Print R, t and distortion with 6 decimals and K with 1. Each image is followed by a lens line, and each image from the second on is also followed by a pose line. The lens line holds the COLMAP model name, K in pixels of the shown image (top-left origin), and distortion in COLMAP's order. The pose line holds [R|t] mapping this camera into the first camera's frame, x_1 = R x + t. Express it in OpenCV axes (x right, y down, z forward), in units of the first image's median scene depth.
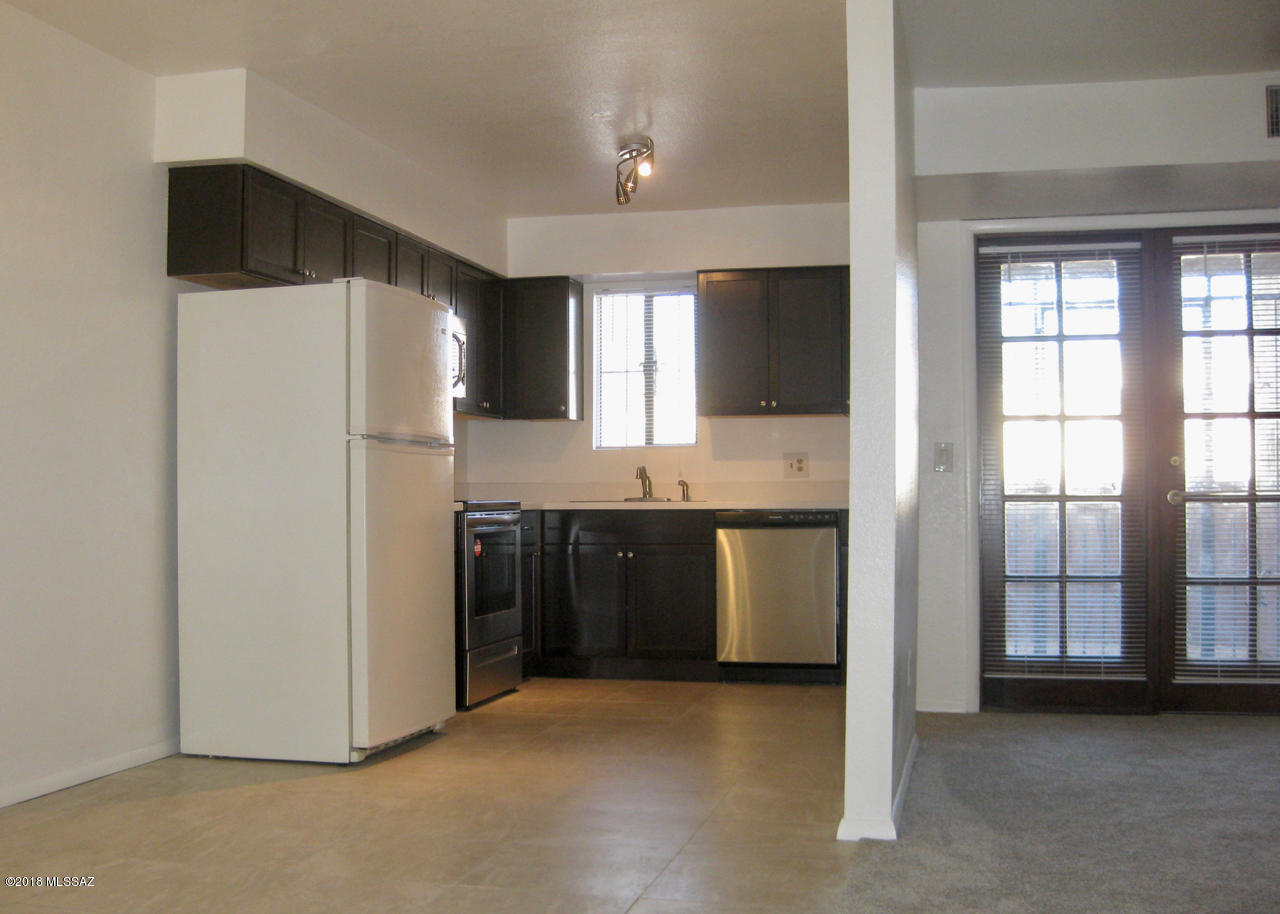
lens RADIAL K [[1324.9, 0, 640.7], [0, 1324.9, 482.0], [0, 0, 1]] dist [-0.202645, 0.215101]
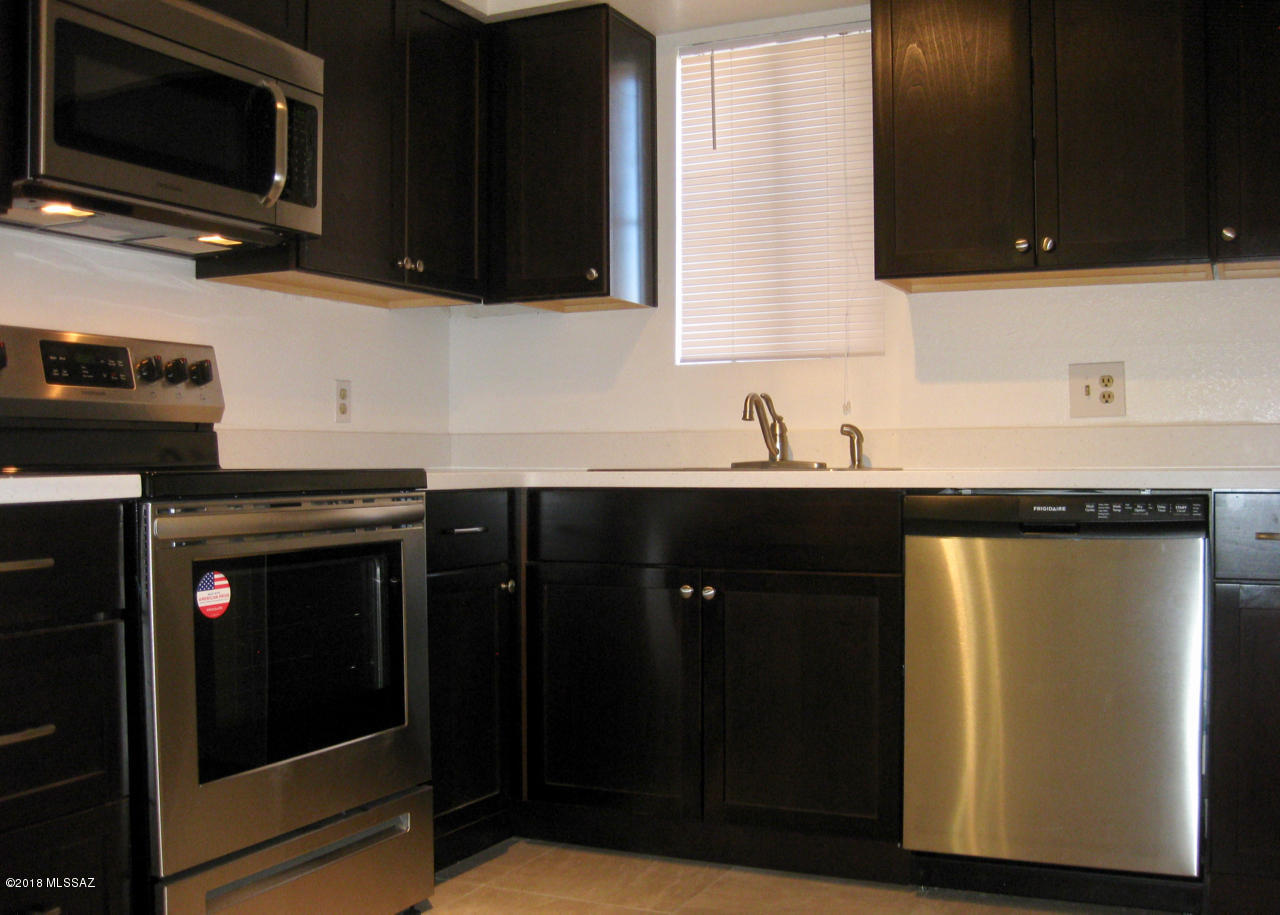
lens RADIAL K [[1324.9, 0, 640.7], [0, 1324.9, 482.5], [0, 0, 1]] dist [-0.202645, 0.215101]
pose [[0.978229, 0.002147, -0.207519, 0.062120], [0.003542, 0.999628, 0.027040, 0.007206], [0.207500, -0.027186, 0.977857, 0.585961]]
